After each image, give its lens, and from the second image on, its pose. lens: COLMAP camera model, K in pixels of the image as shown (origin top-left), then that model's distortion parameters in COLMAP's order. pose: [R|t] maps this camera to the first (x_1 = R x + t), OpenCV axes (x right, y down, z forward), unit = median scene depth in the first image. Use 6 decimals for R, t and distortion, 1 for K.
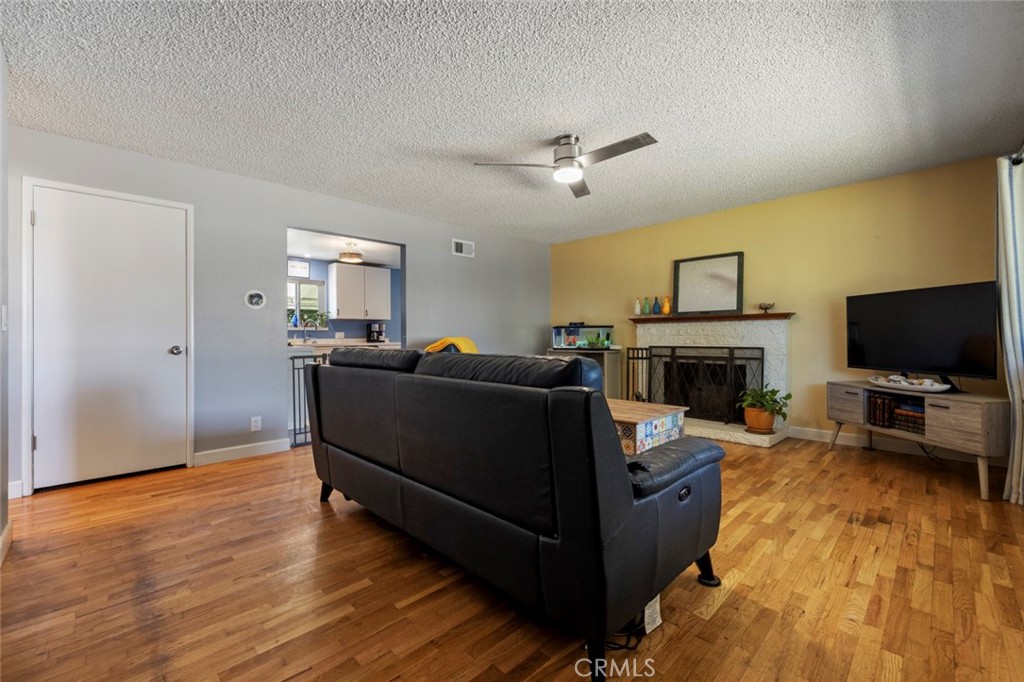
lens RADIAL K [[426.2, 0, 506.9], [0, 426.2, 335.1], [0, 0, 1]] dist [-0.000093, 0.000253]
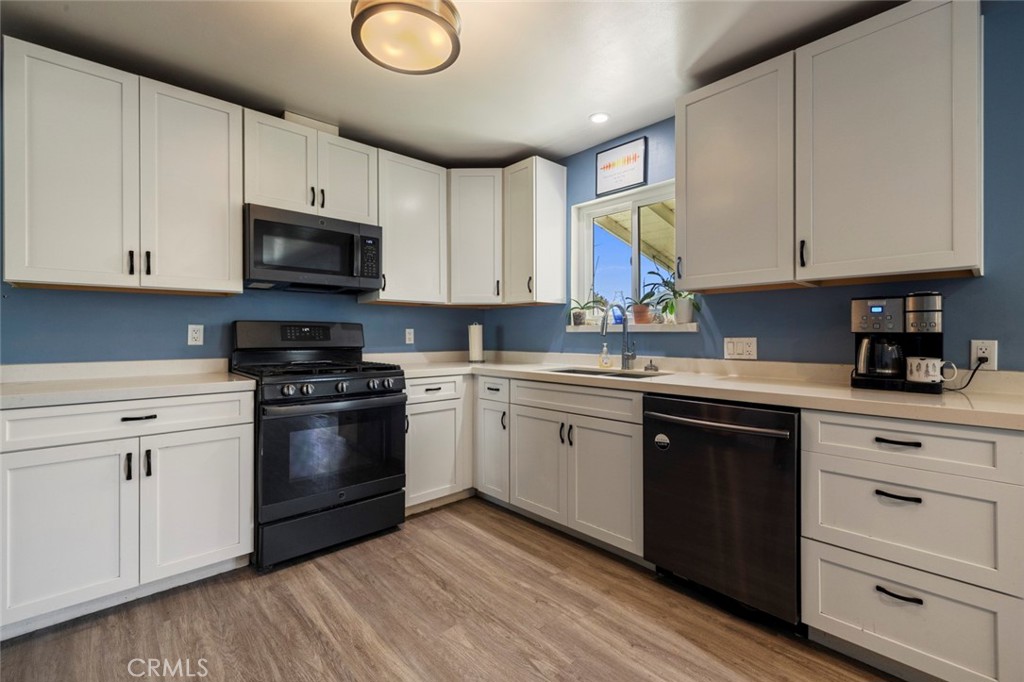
lens RADIAL K [[426.2, 0, 505.3], [0, 426.2, 334.7], [0, 0, 1]] dist [-0.000093, 0.000253]
pose [[-0.013572, 0.004801, -0.999896, -0.167705], [-0.001536, 0.999987, 0.004822, -0.015666], [0.999907, 0.001602, -0.013565, 1.330873]]
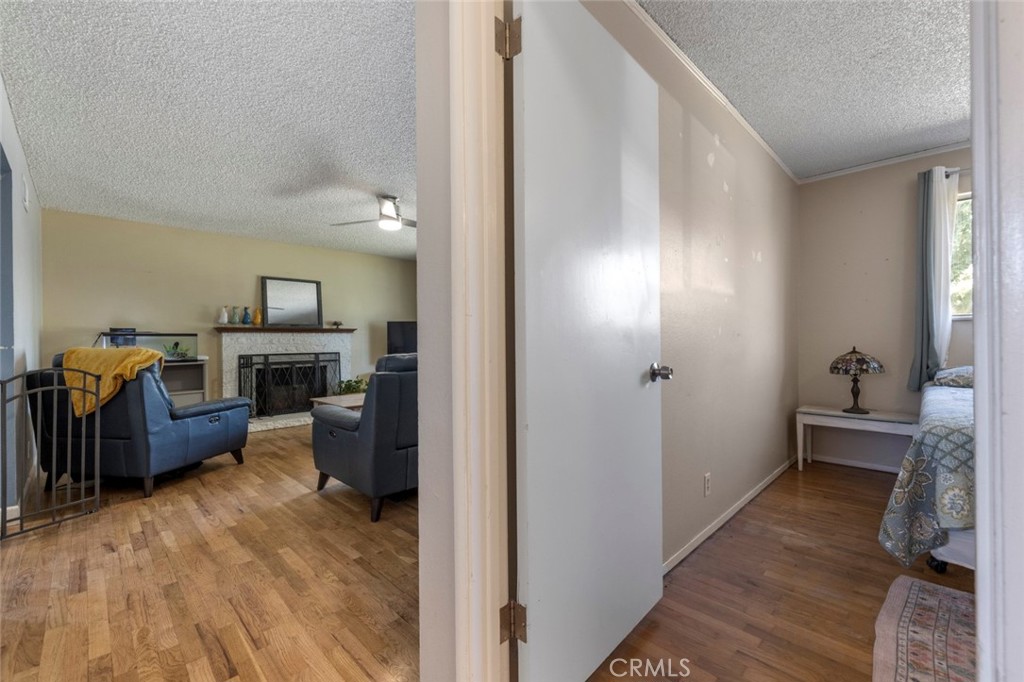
lens RADIAL K [[426.2, 0, 513.3], [0, 426.2, 337.9], [0, 0, 1]] dist [-0.000093, 0.000253]
pose [[-0.015276, 0.010951, 0.999823, -0.723509], [0.006328, 0.999921, -0.010856, 0.000165], [-0.999863, 0.006161, -0.015344, 0.375349]]
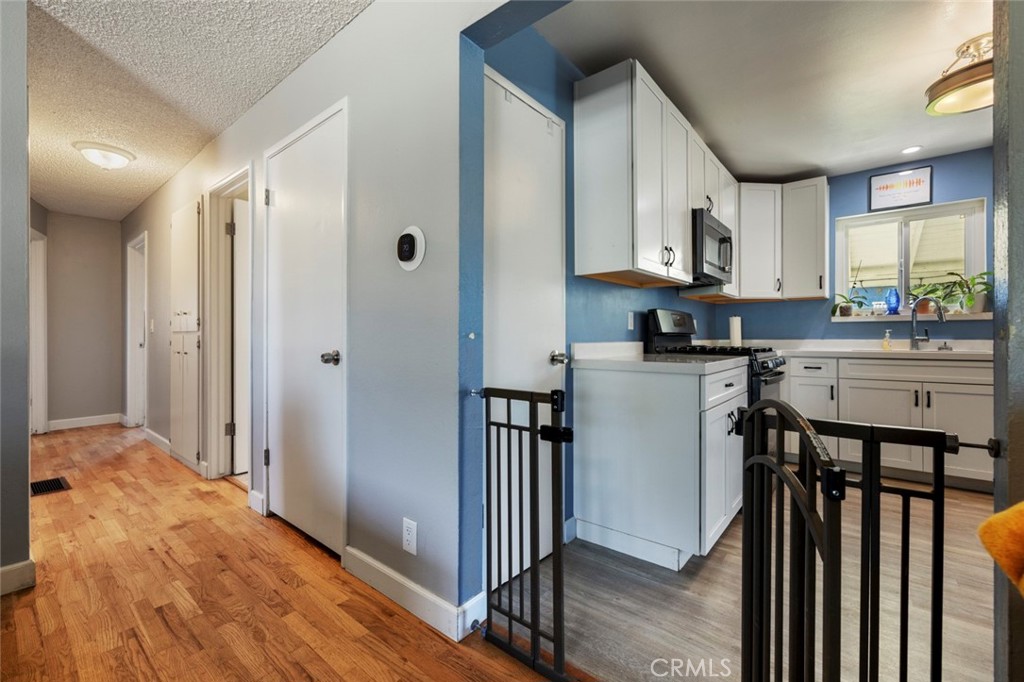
lens RADIAL K [[426.2, 0, 512.7], [0, 426.2, 336.6], [0, 0, 1]] dist [-0.000093, 0.000253]
pose [[0.112177, 0.007042, -0.993663, -0.107770], [0.002596, 0.999969, 0.007380, 0.001839], [0.993685, -0.003408, 0.112155, 0.774979]]
